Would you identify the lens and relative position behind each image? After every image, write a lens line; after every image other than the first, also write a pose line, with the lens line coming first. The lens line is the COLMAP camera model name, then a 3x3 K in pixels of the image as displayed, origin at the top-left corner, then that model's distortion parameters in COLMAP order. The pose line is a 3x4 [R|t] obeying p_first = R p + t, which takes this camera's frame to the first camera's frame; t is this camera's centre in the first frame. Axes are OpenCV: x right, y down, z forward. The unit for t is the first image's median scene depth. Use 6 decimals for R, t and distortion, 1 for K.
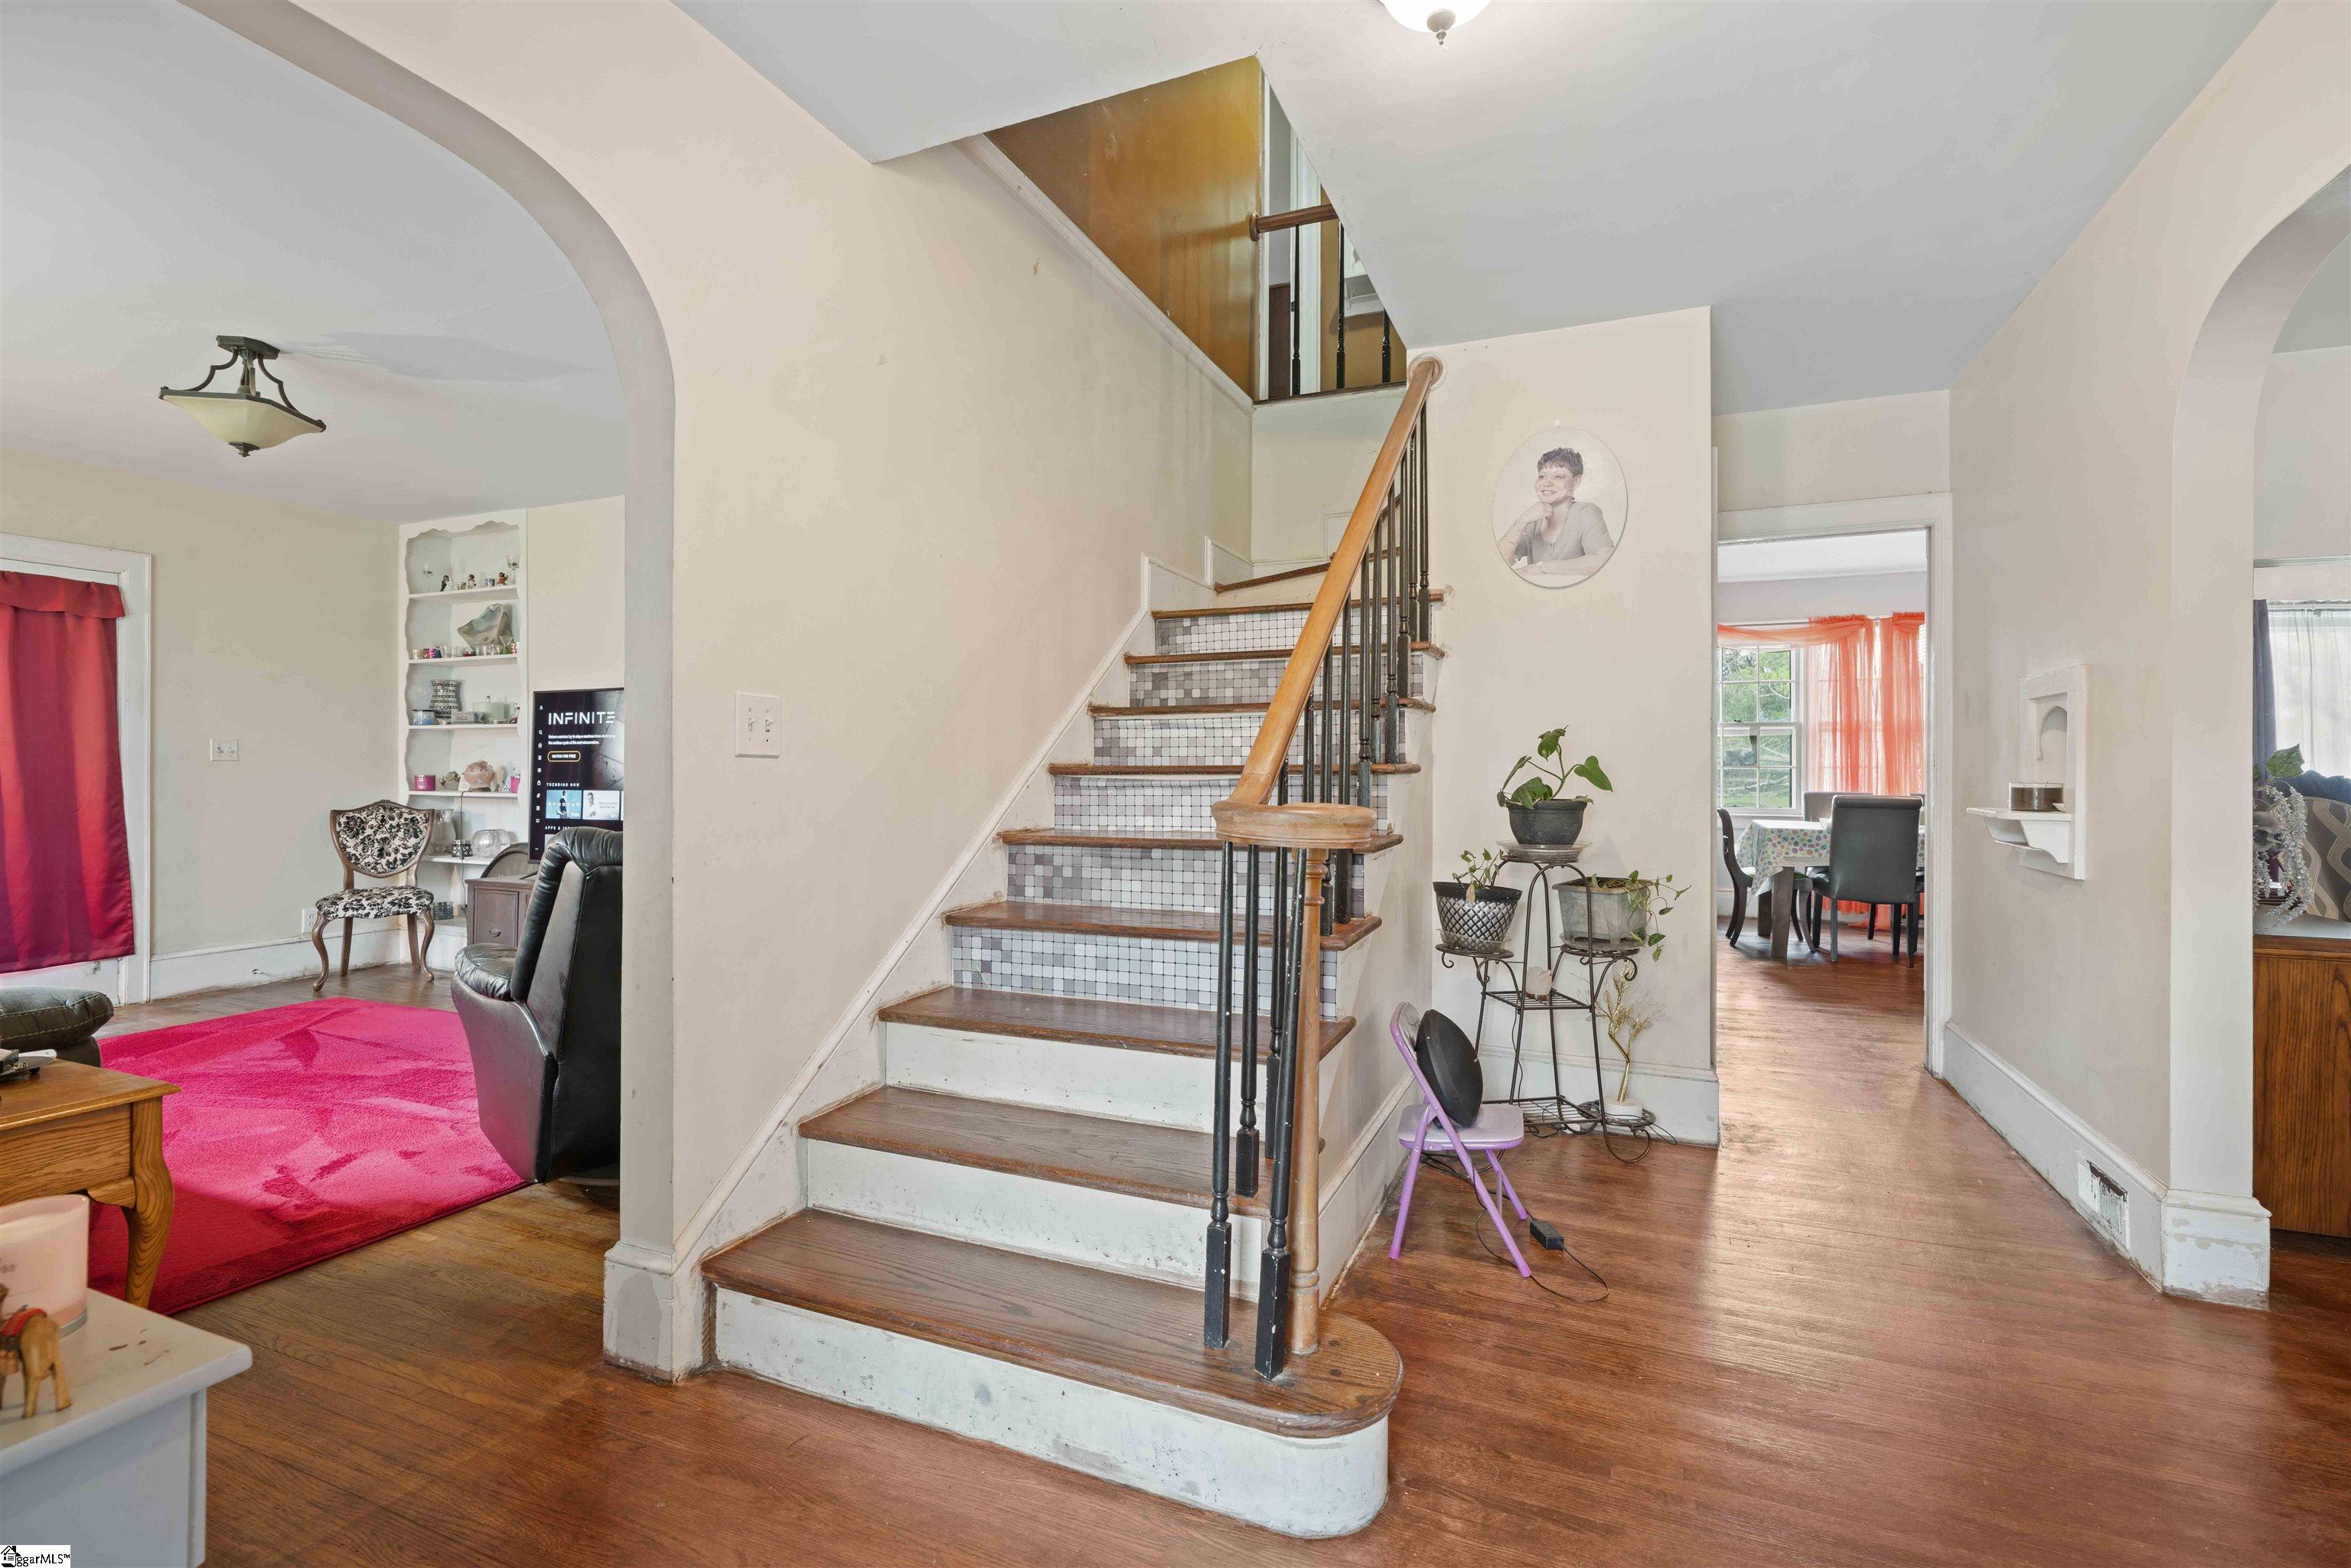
lens RADIAL K [[1064.2, 0, 1170.8], [0, 1064.2, 774.9], [0, 0, 1]] dist [-0.005912, 0.000627]
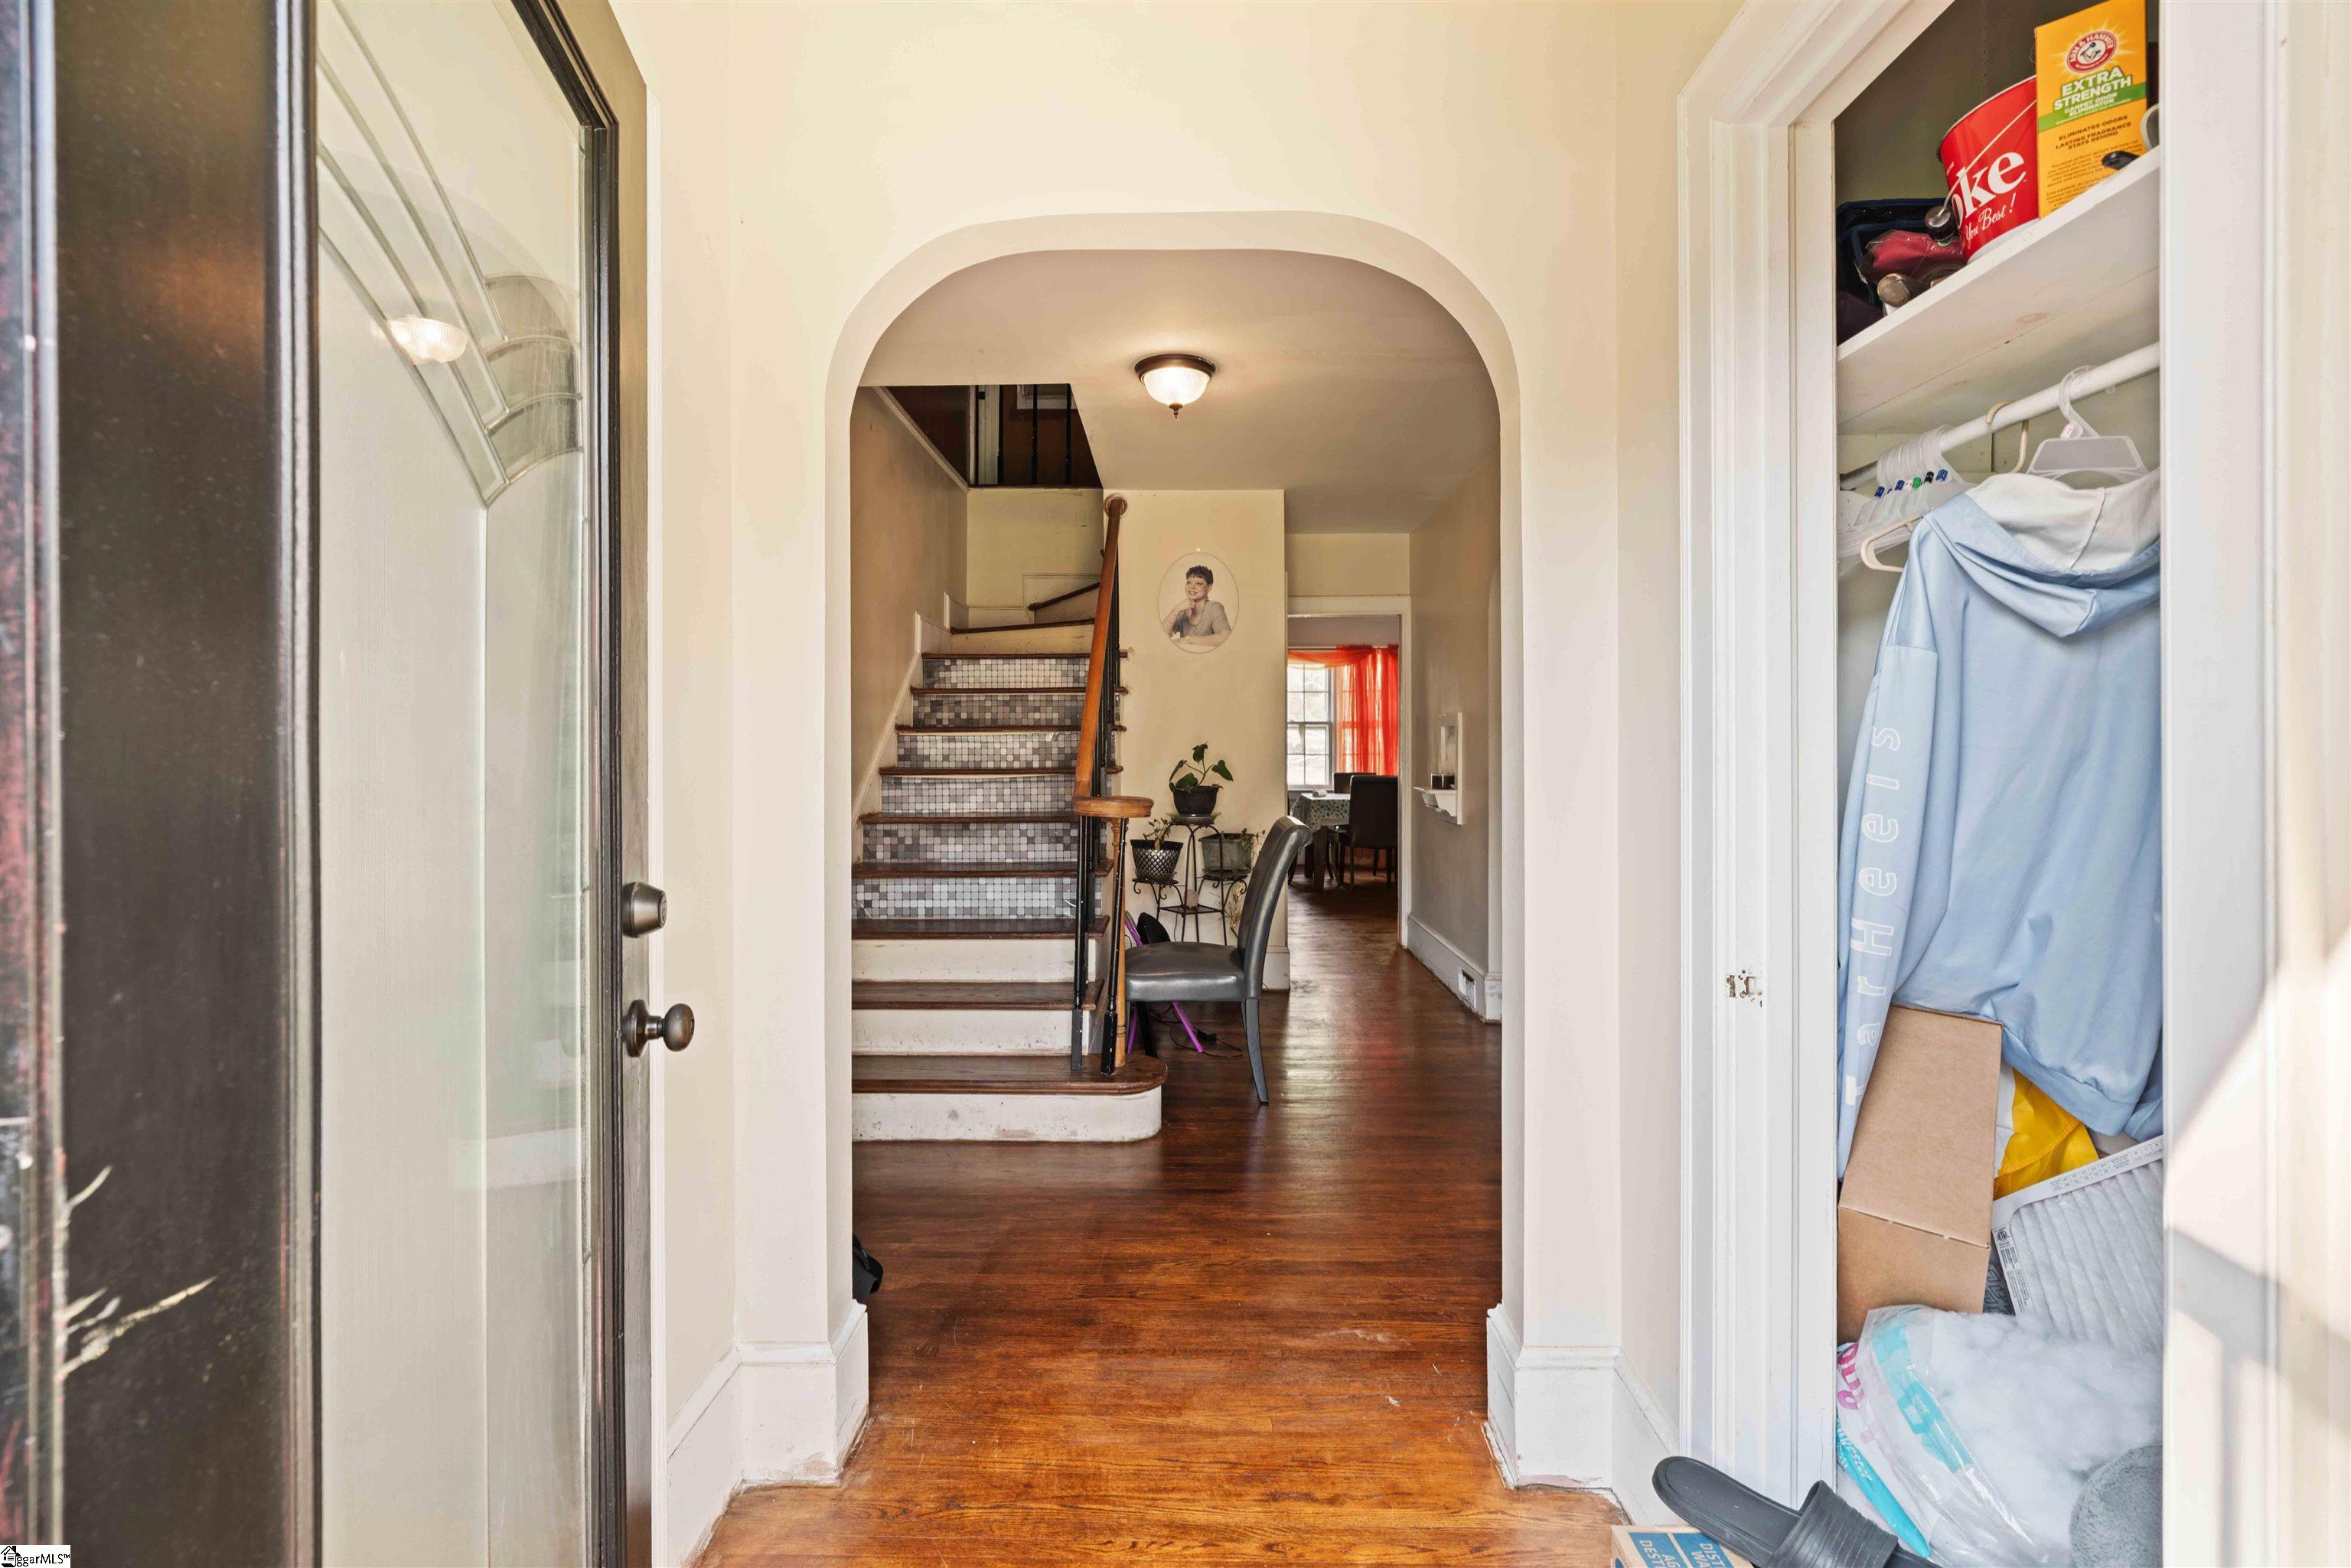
lens RADIAL K [[1064.2, 0, 1177.0], [0, 1064.2, 765.6], [0, 0, 1]] dist [-0.005912, 0.000627]
pose [[0.924432, -0.010210, 0.381209, -0.294915], [0.004653, 0.999869, 0.015497, -0.034389], [-0.381317, -0.012552, 0.924359, -0.497366]]
